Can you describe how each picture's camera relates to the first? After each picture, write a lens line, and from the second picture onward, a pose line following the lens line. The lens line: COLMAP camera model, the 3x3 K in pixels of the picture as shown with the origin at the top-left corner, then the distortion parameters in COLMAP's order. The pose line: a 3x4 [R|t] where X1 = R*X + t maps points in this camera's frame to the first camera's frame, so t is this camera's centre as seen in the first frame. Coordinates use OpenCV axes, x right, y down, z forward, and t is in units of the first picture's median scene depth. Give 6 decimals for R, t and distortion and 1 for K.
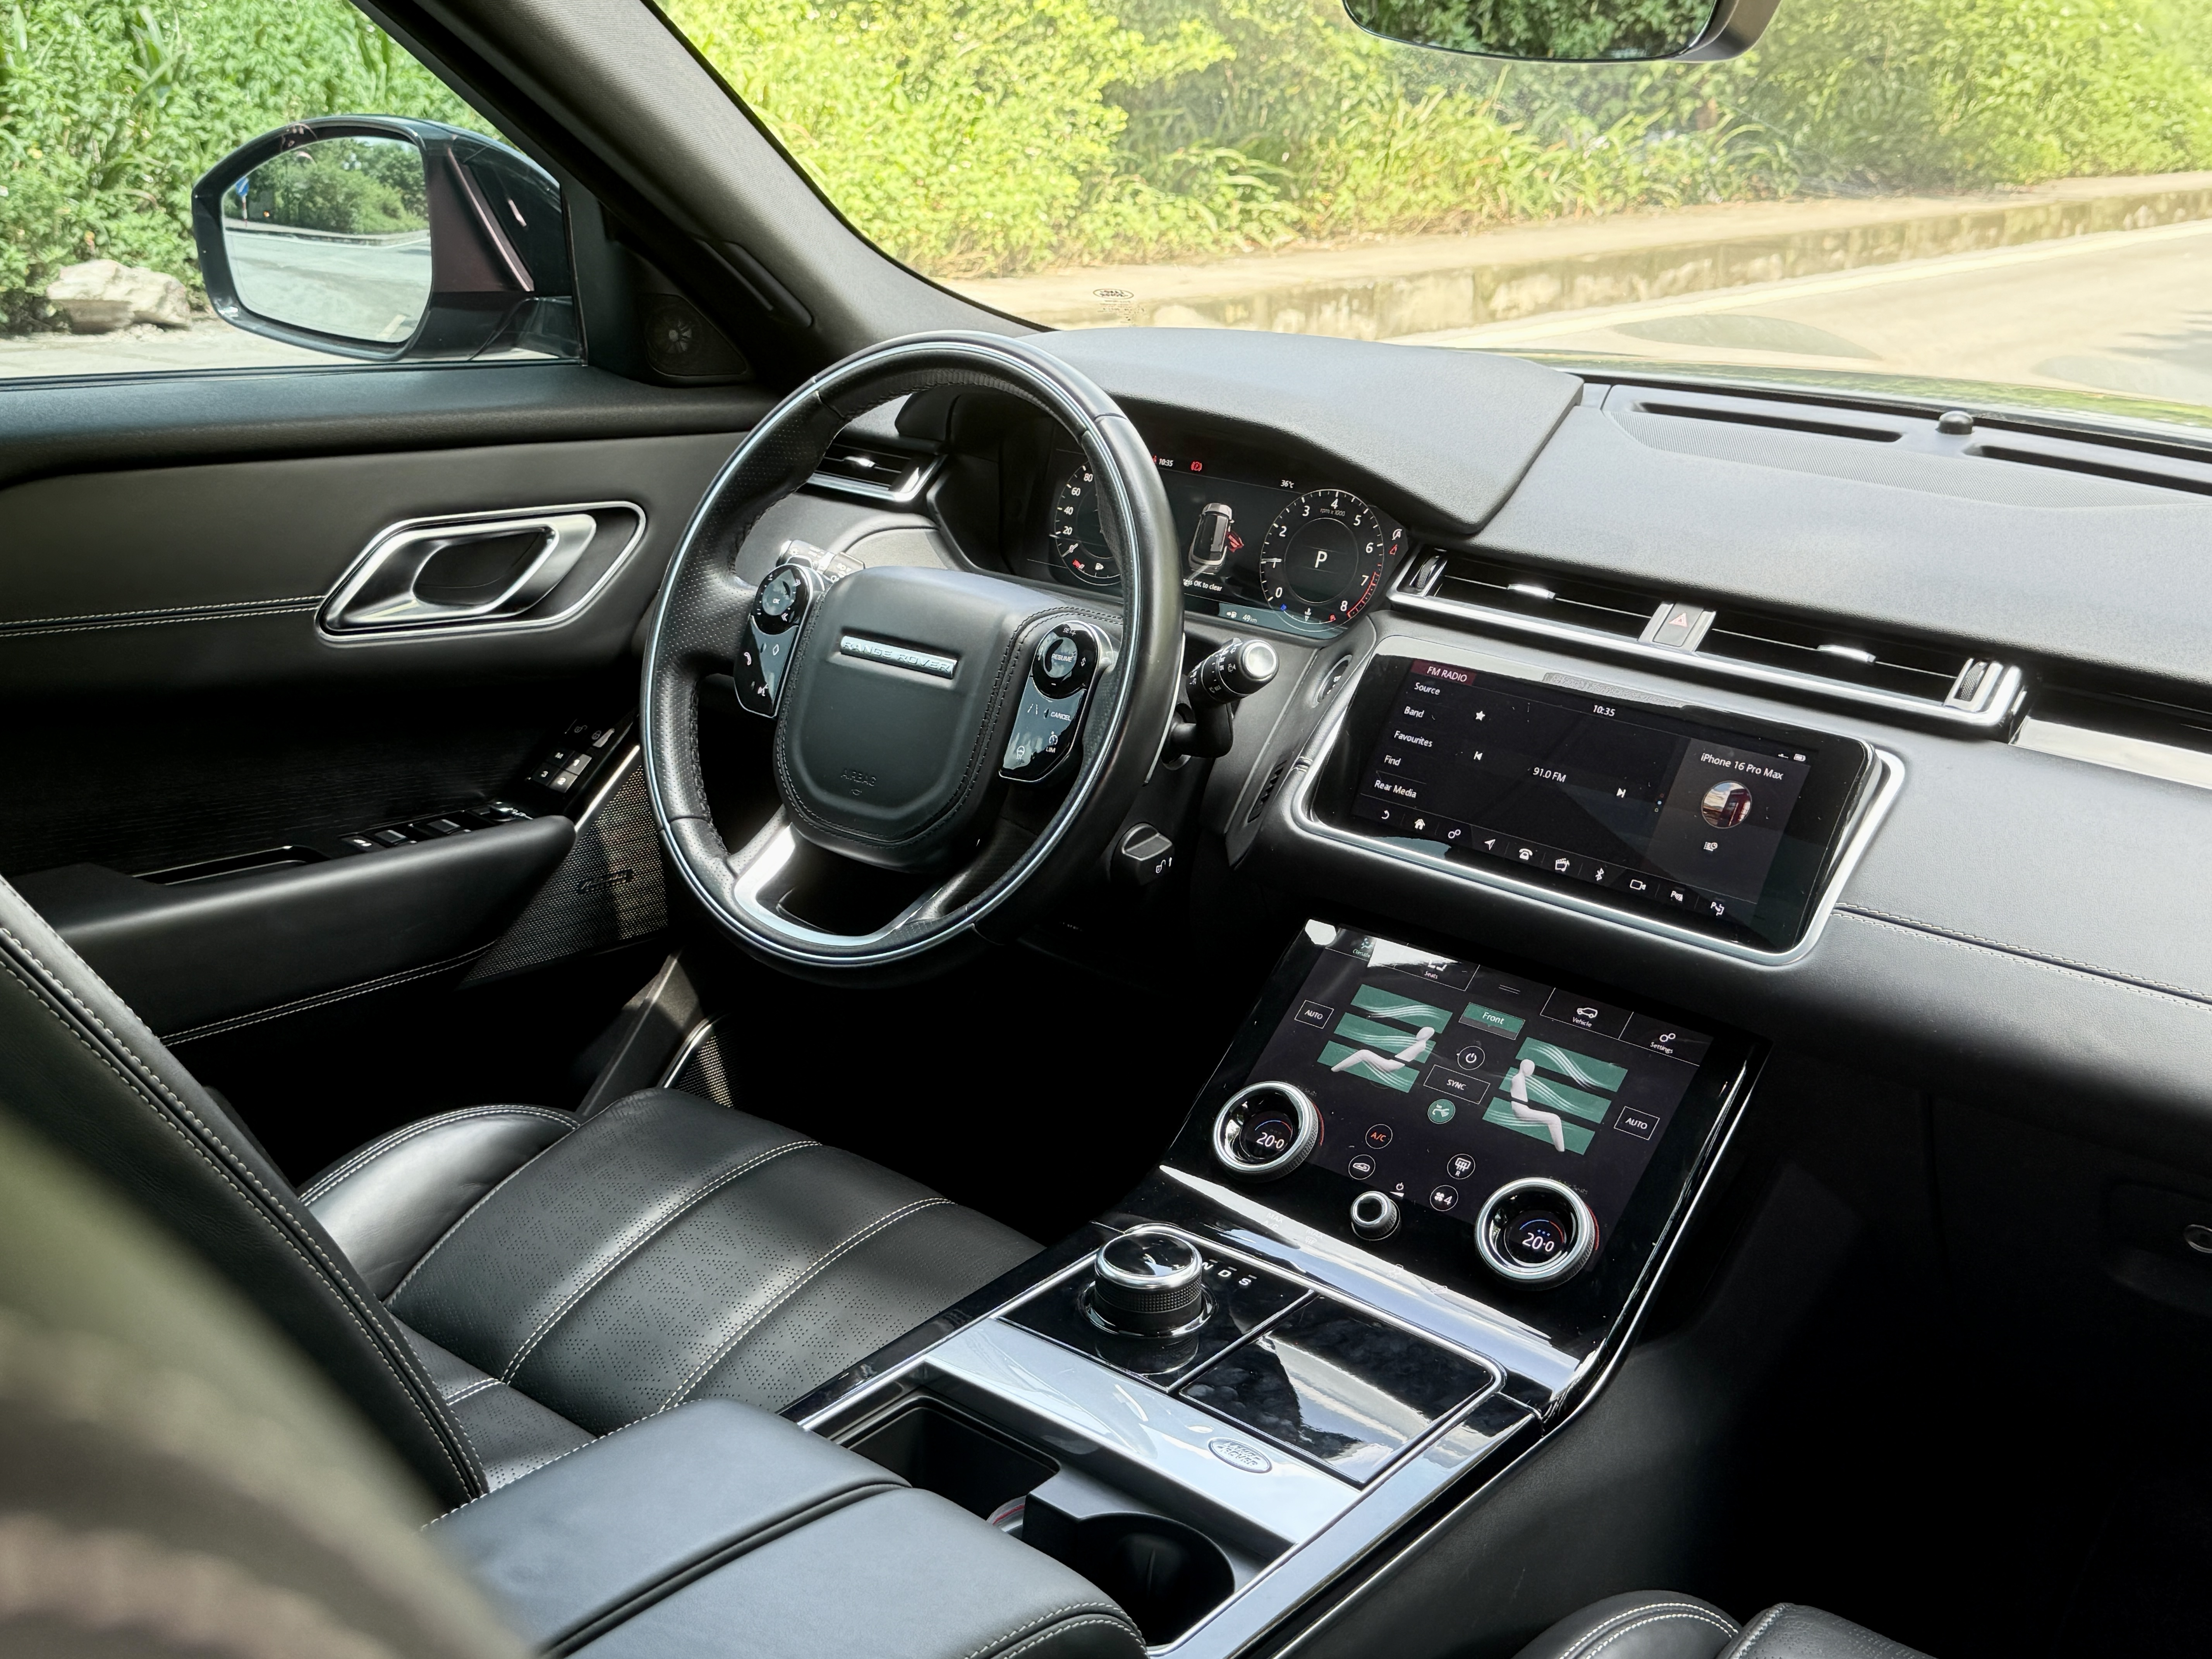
lens RADIAL K [[2473.4, 0, 1106.0], [0, 2473.4, 829.5], [0, 0, 1]] dist [0.207619, -0.576555]
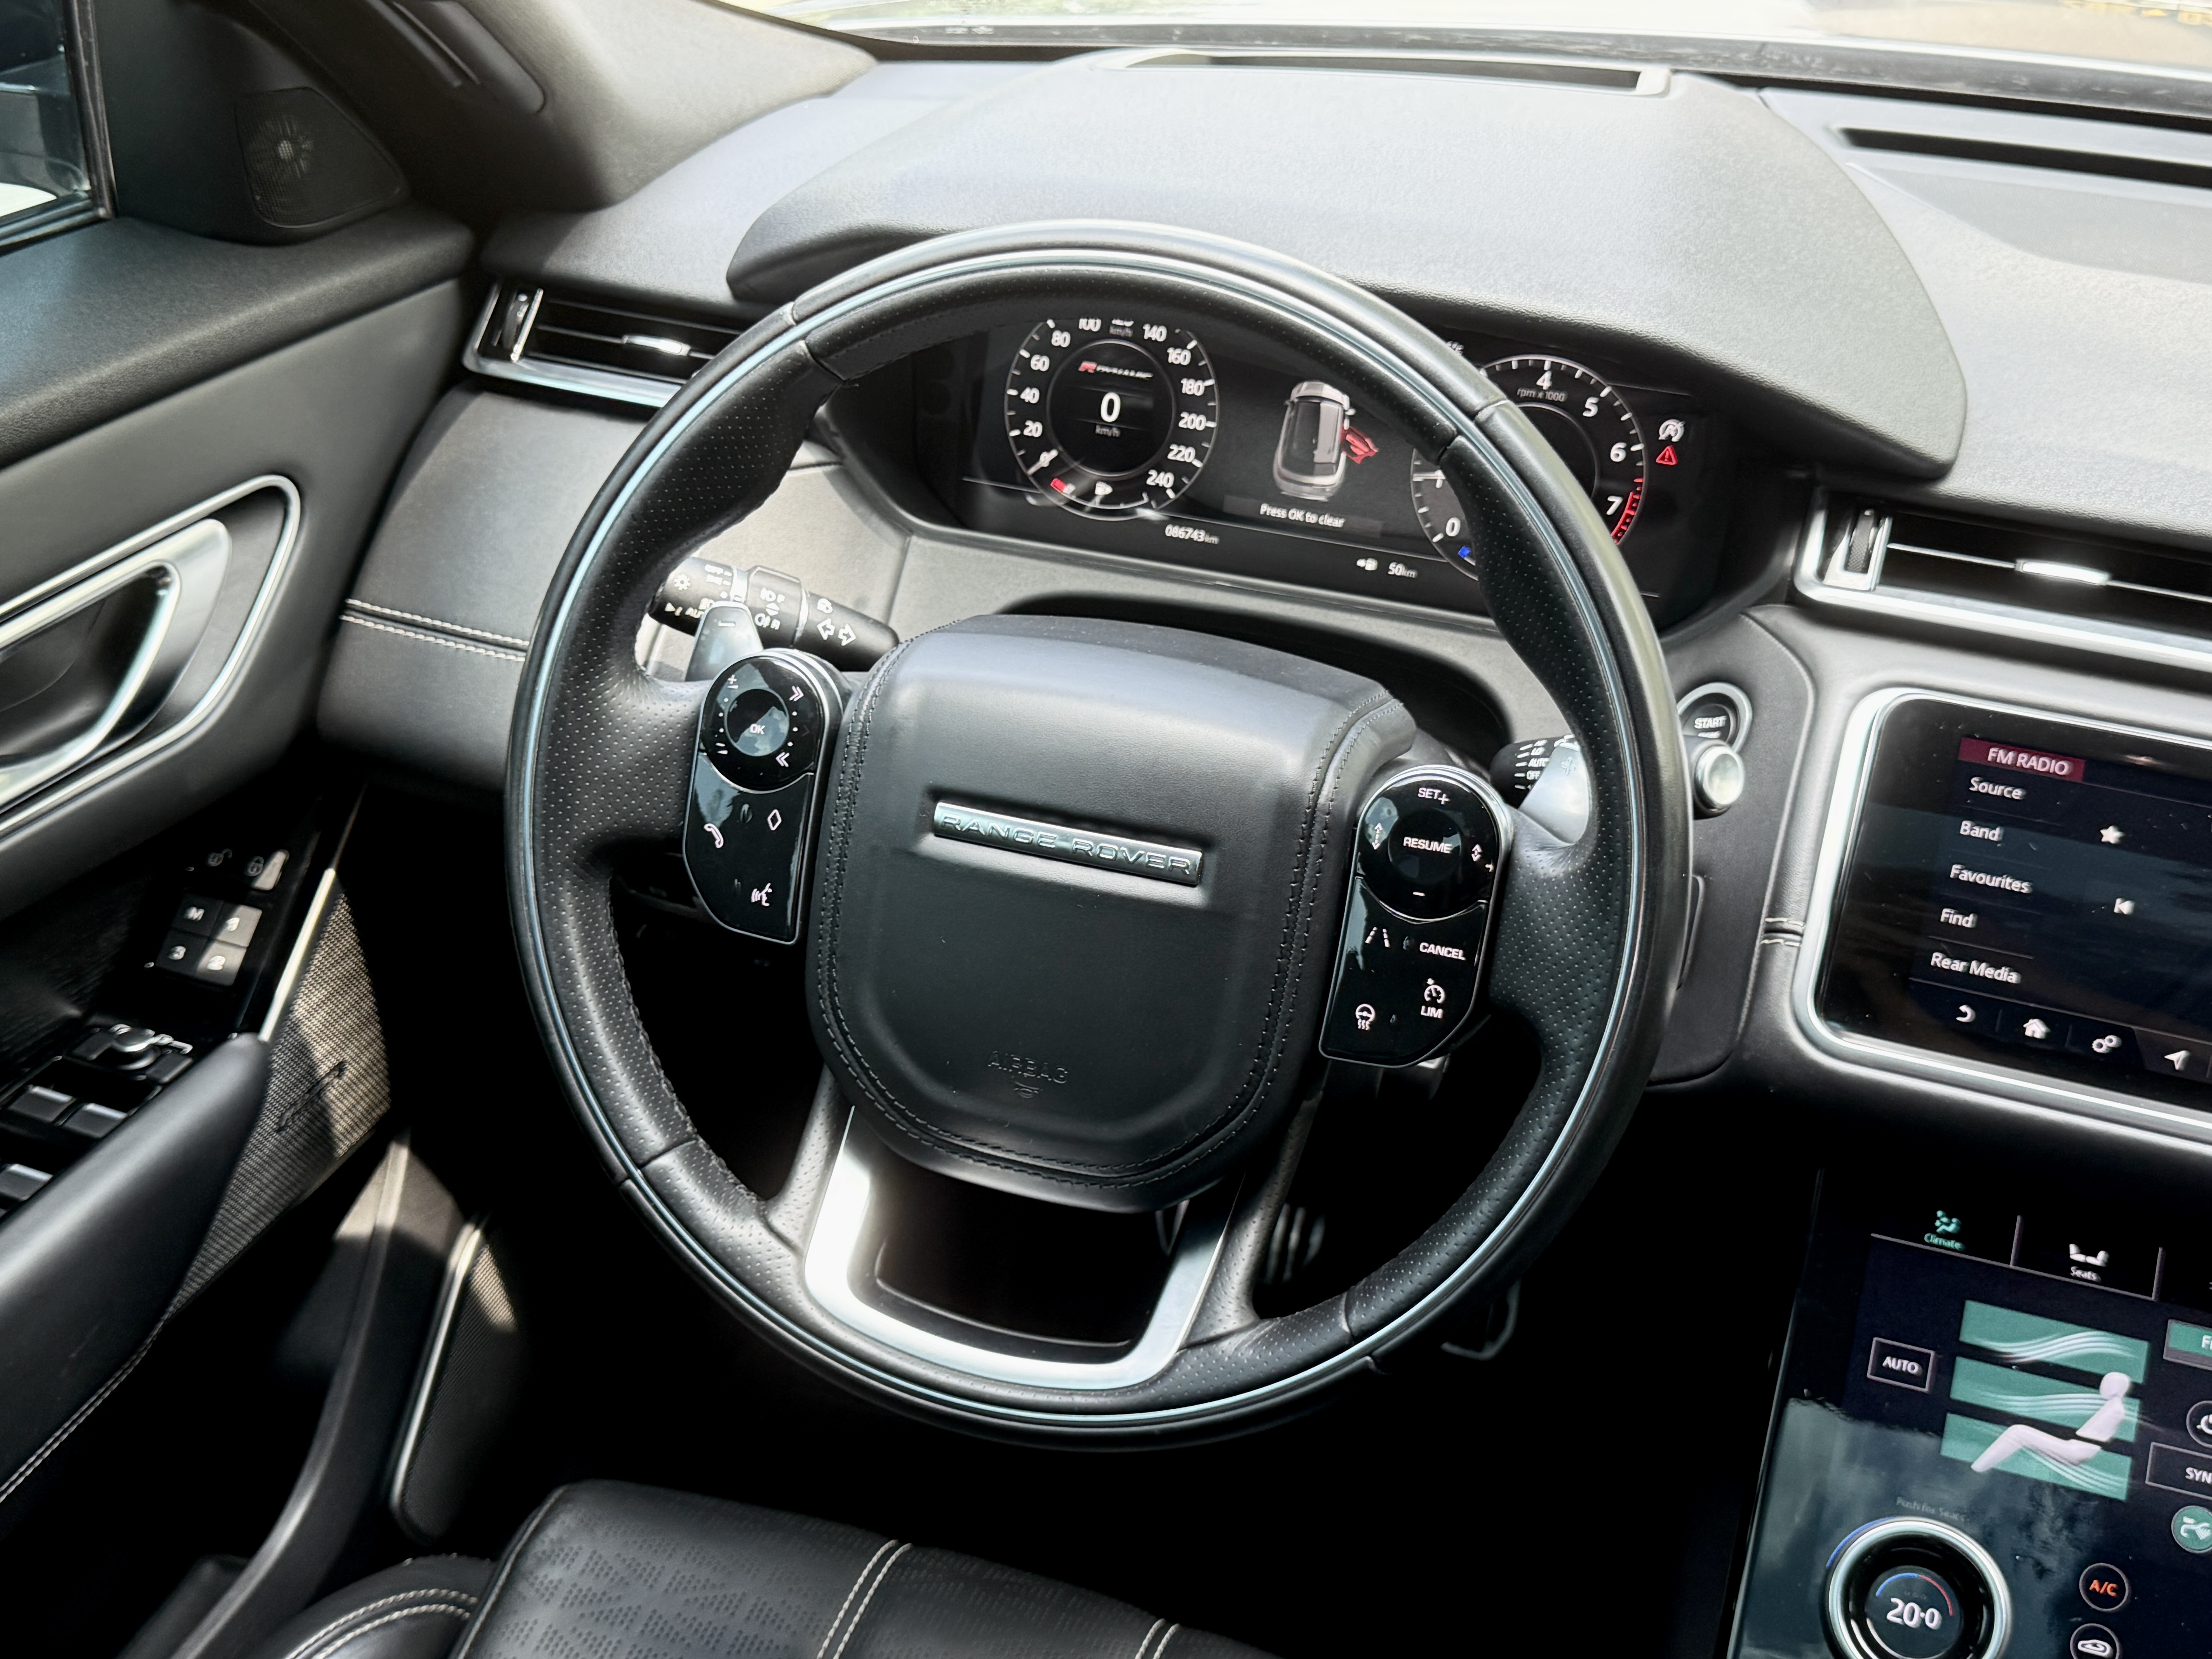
lens RADIAL K [[2473.4, 0, 1106.0], [0, 2473.4, 829.5], [0, 0, 1]] dist [0.207619, -0.576555]
pose [[0.933497, -0.179479, 0.310437, -0.230441], [0.104727, 0.964439, 0.242670, -0.192314], [-0.342952, -0.194020, 0.919097, 0.461488]]
